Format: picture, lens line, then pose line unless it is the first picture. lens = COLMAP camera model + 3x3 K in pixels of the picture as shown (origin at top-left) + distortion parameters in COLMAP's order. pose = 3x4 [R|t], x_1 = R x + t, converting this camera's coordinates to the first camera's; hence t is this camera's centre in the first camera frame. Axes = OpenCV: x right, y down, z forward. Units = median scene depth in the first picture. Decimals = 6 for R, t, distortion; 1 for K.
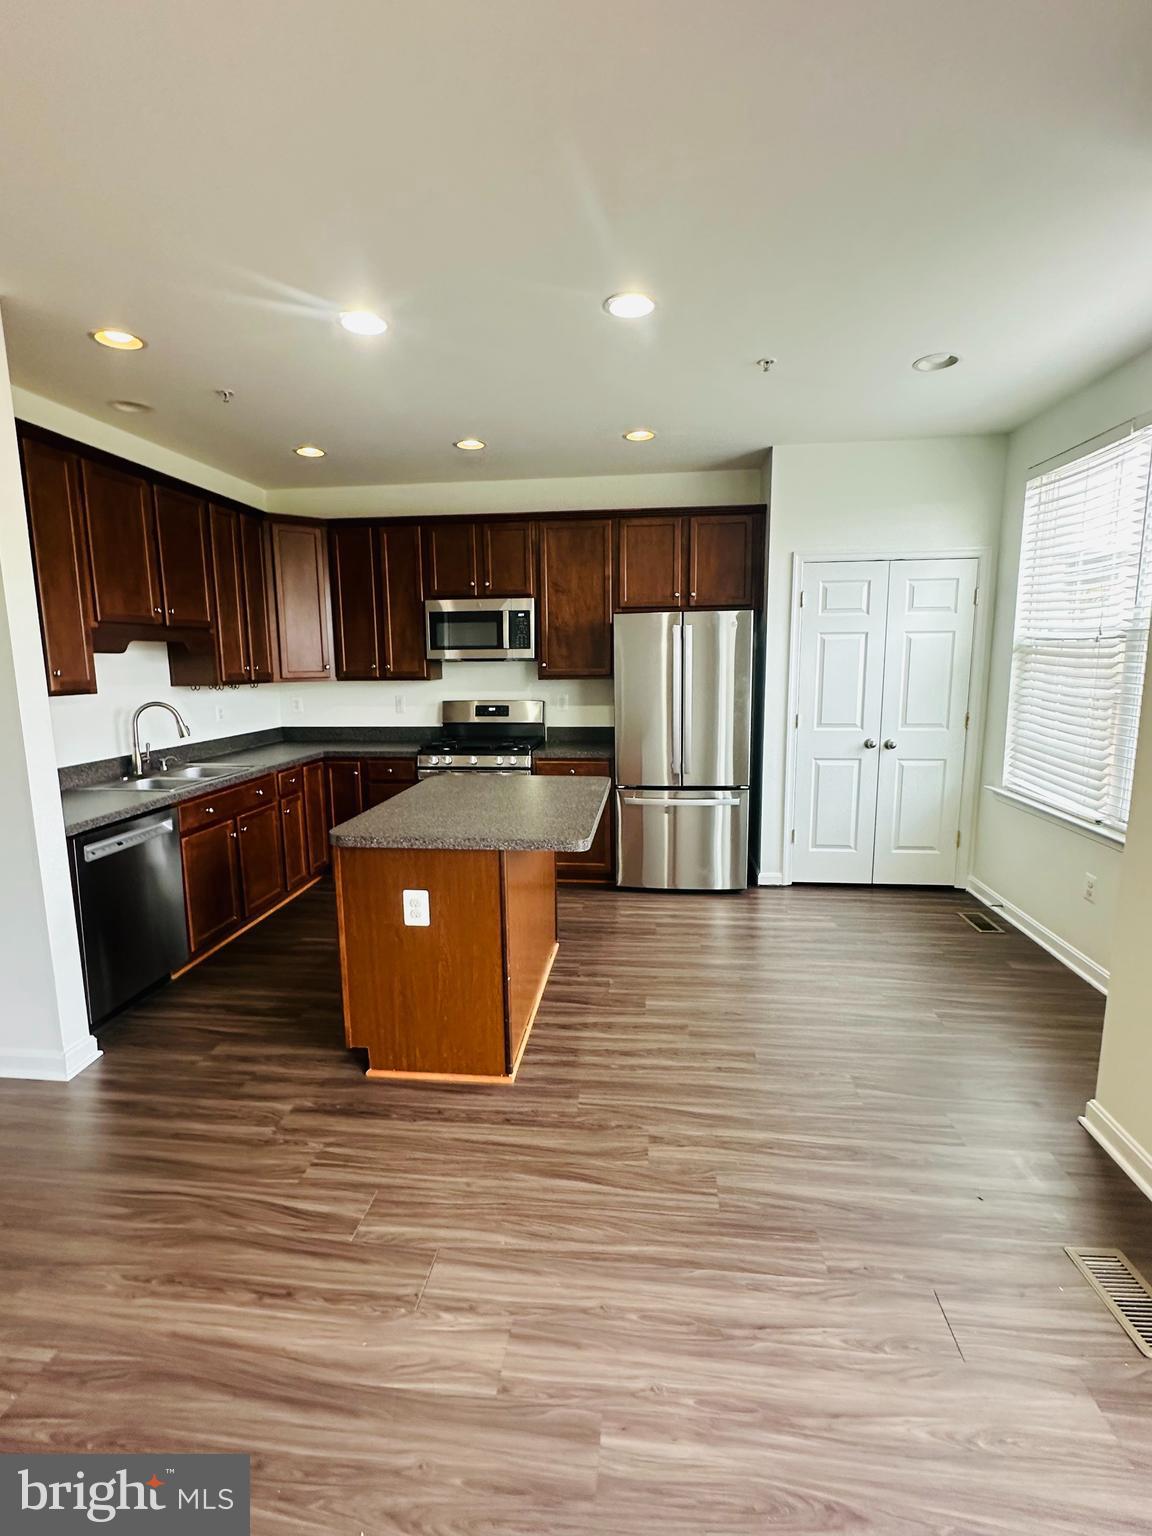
lens RADIAL K [[708.3, 0, 579.2], [0, 708.3, 762.5], [0, 0, 1]] dist [-0.003285, 0.000147]
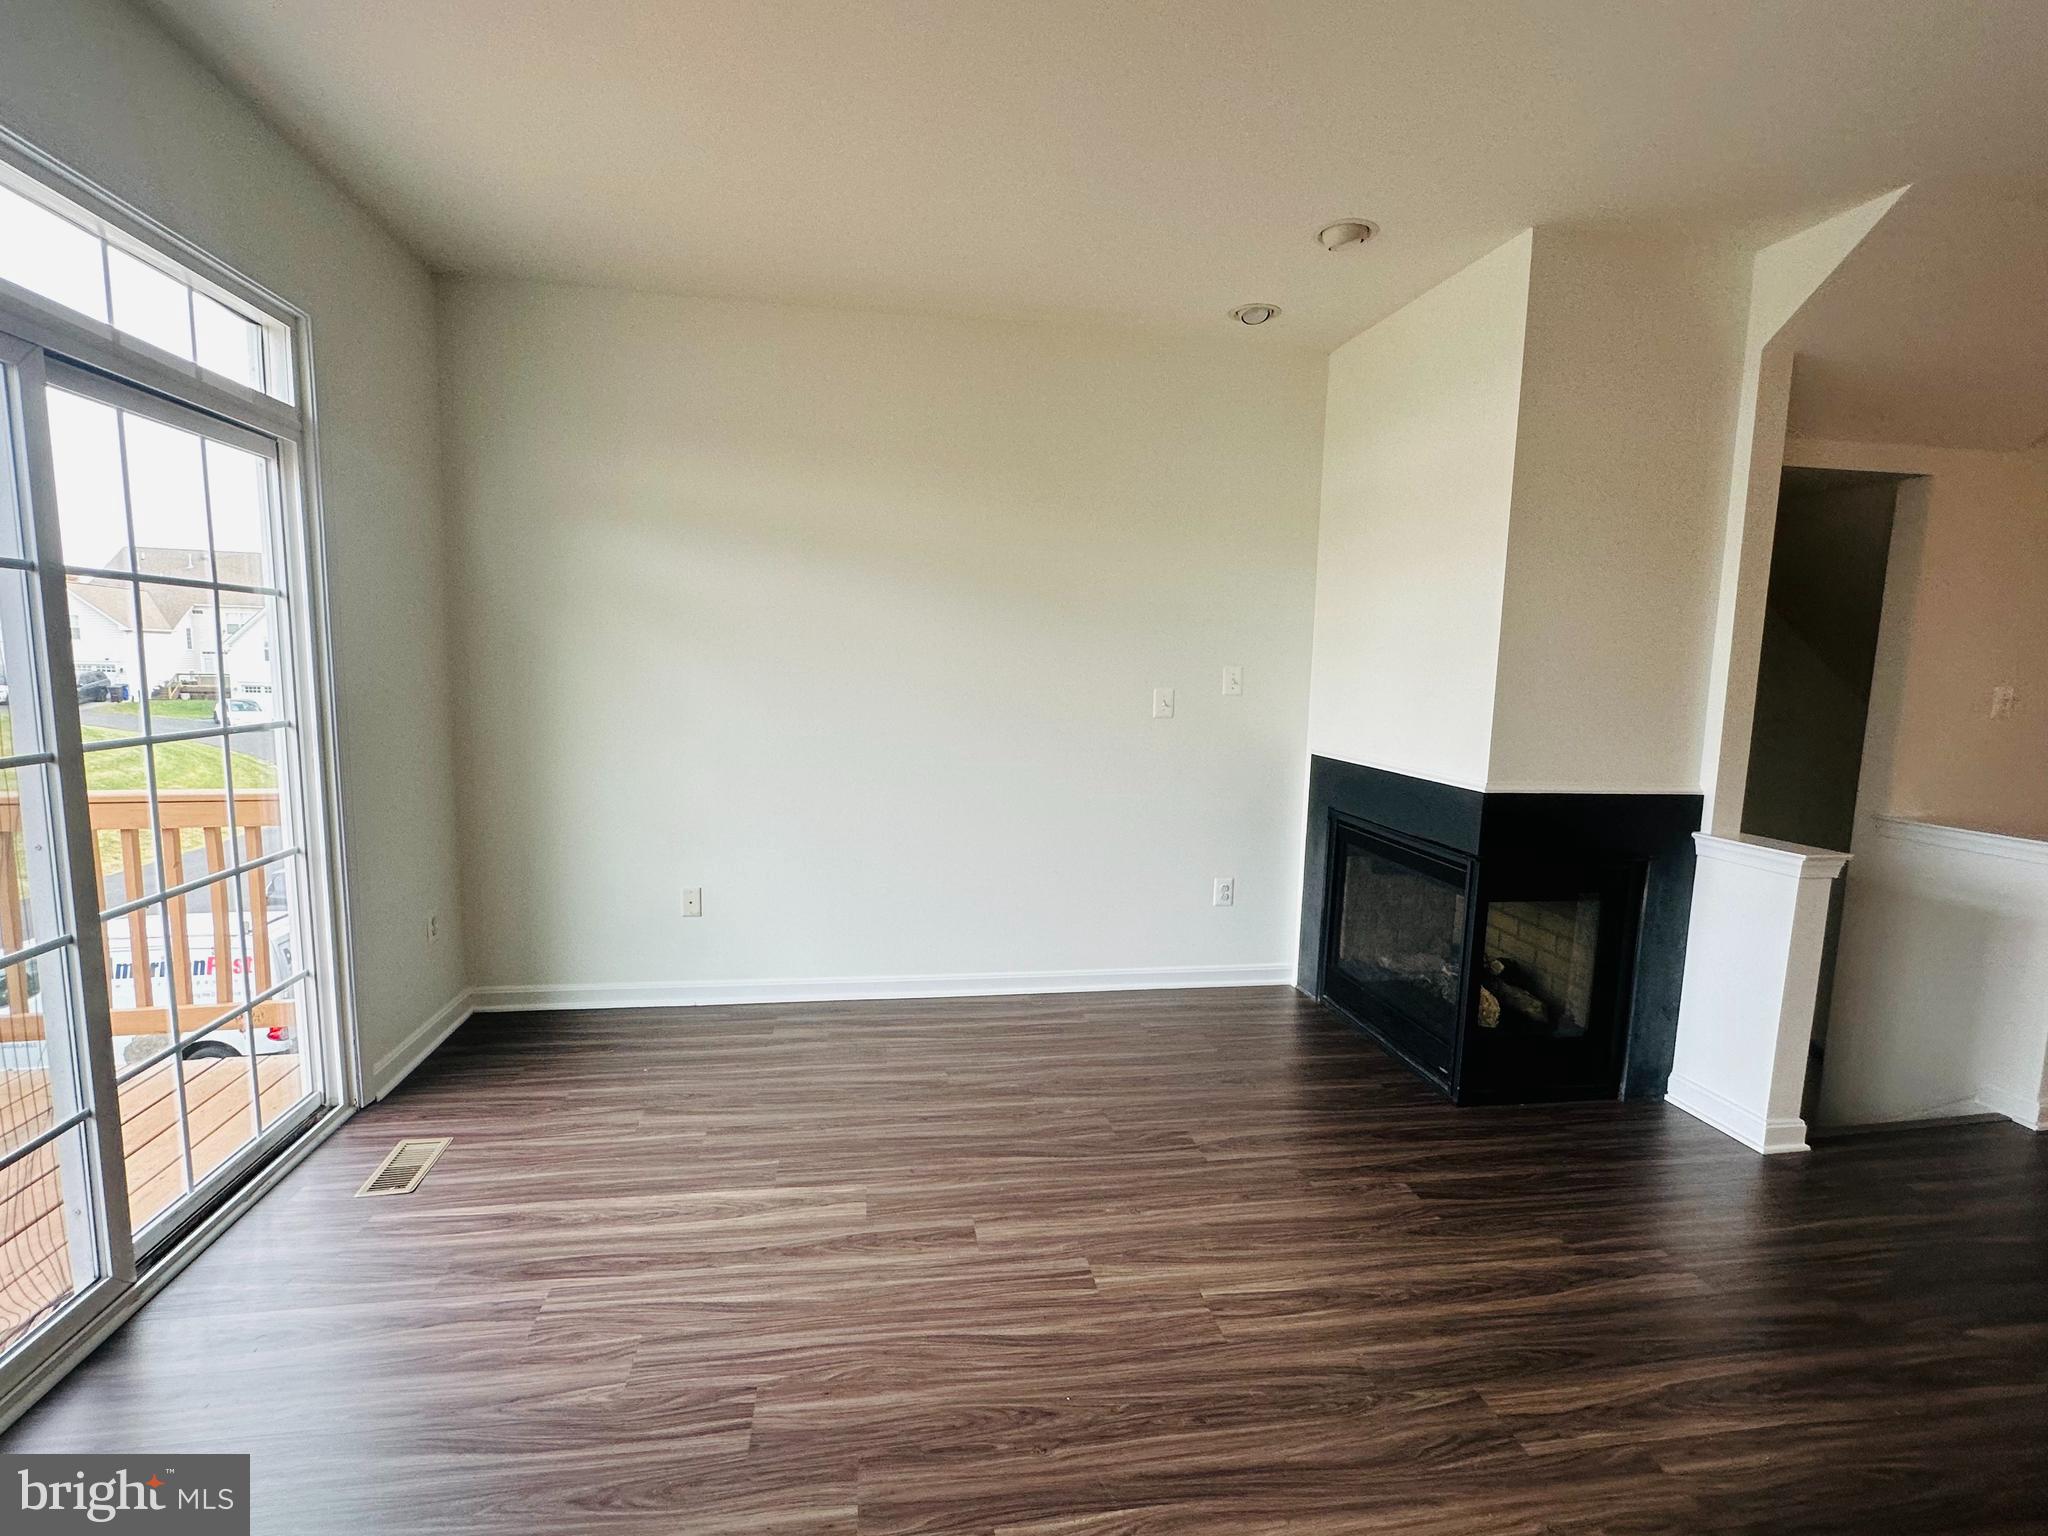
lens RADIAL K [[944.4, 0, 1019.9], [0, 944.4, 777.0], [0, 0, 1]] dist [-0.003285, 0.000147]
pose [[-0.961634, 0.021587, -0.273484, 0.054689], [-0.054386, 0.962111, 0.267178, -0.087454], [0.268890, 0.271801, -0.924025, 0.761936]]
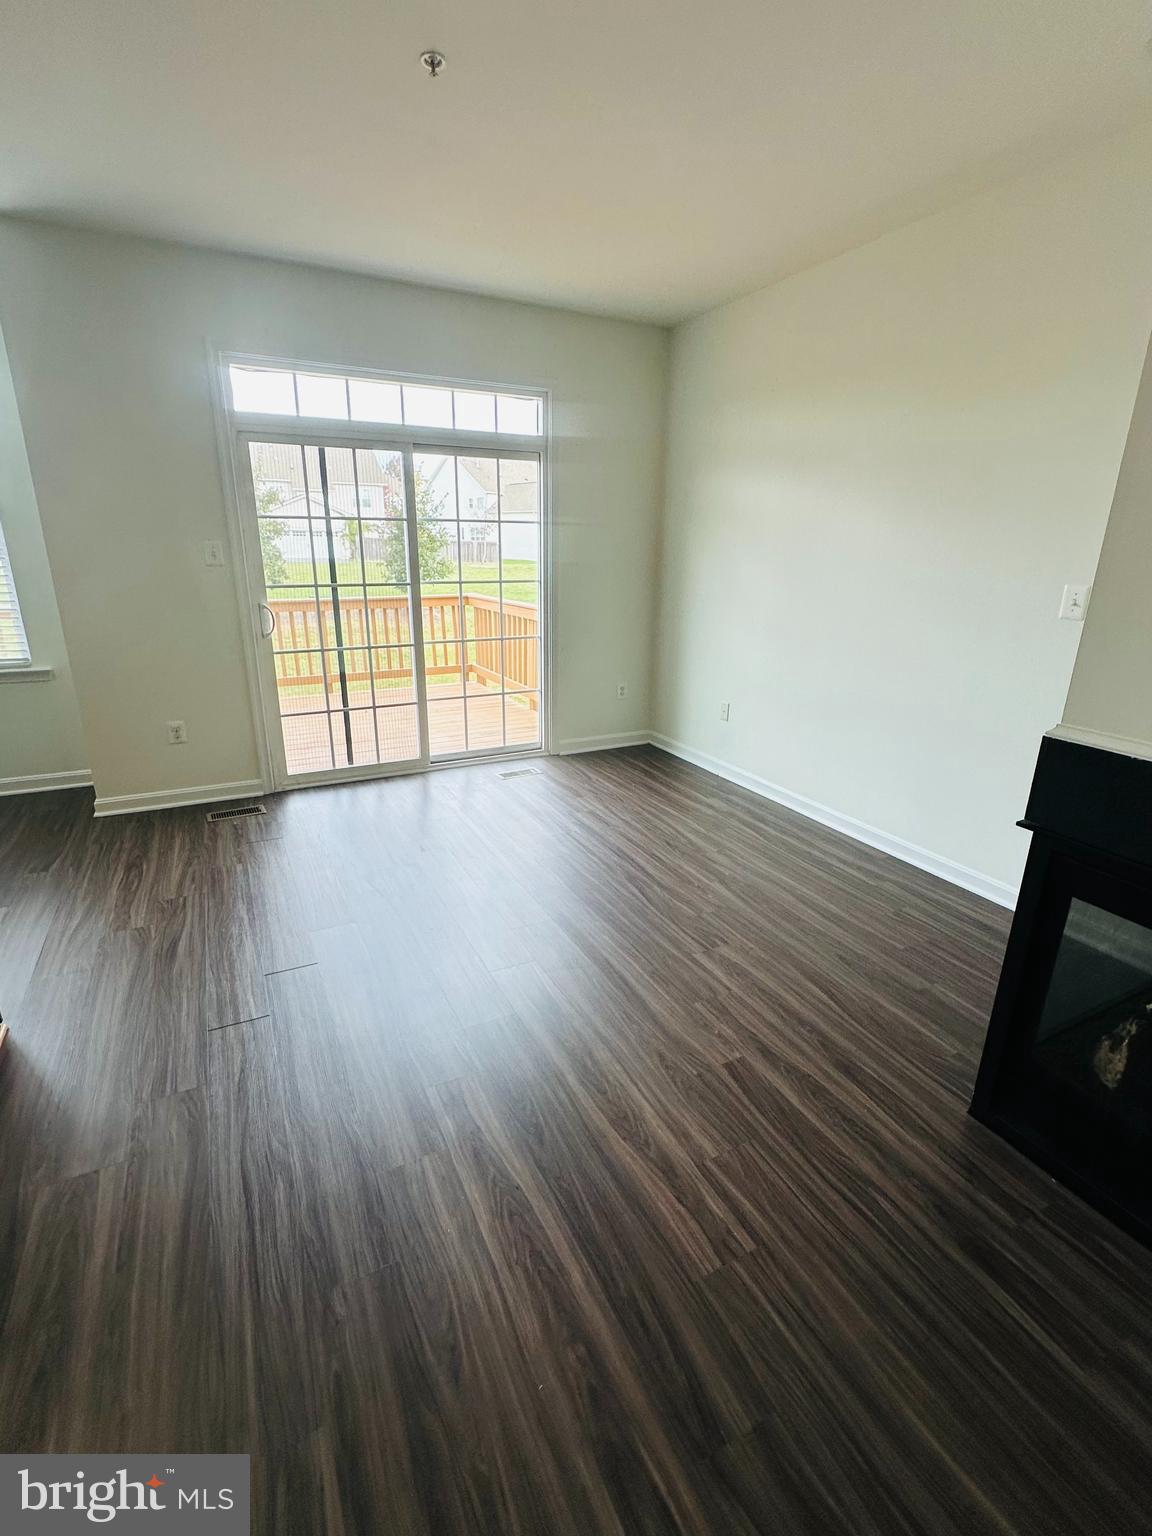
lens RADIAL K [[708.3, 0, 574.2], [0, 708.3, 763.1], [0, 0, 1]] dist [-0.003285, 0.000147]
pose [[-0.546330, -0.246515, 0.800471, -0.810976], [0.119100, 0.923130, 0.365576, -0.056020], [-0.829059, 0.295061, -0.474974, 0.560141]]
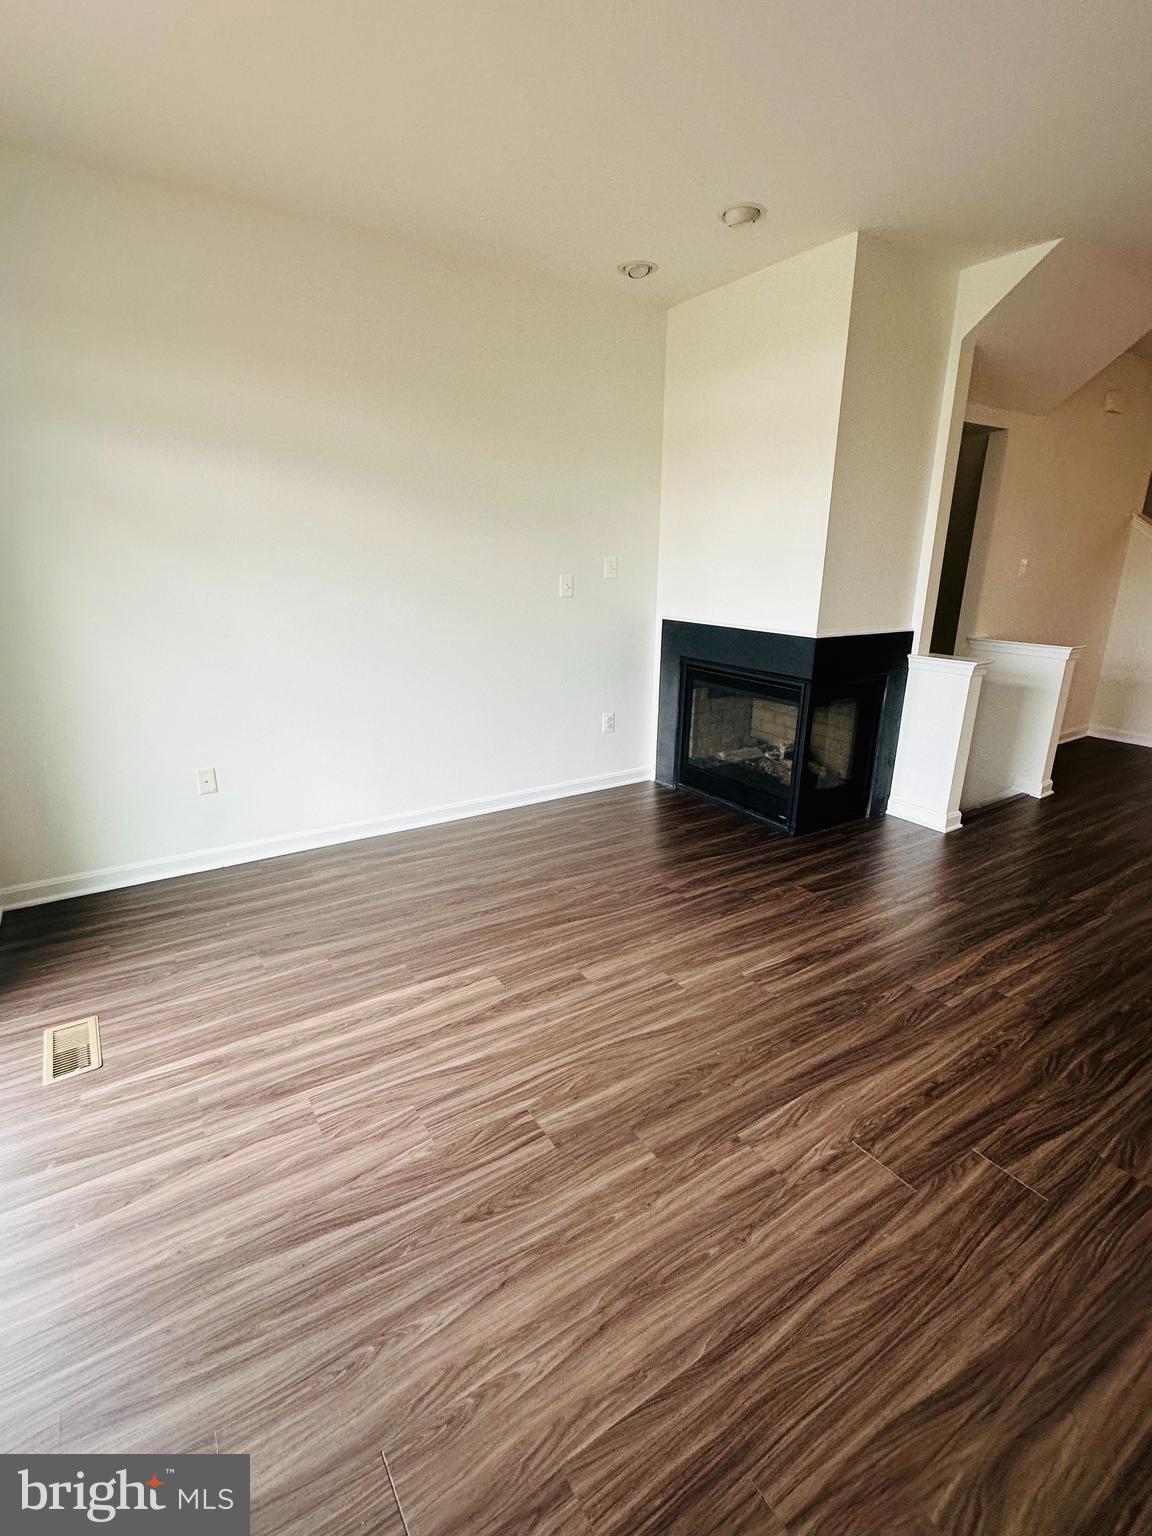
lens RADIAL K [[708.3, 0, 573.6], [0, 708.3, 774.0], [0, 0, 1]] dist [-0.003285, 0.000147]
pose [[-0.775127, 0.194057, -0.601265, 0.316376], [-0.091717, 0.907020, 0.410977, -0.071206], [0.625113, 0.373706, -0.685258, 0.622828]]
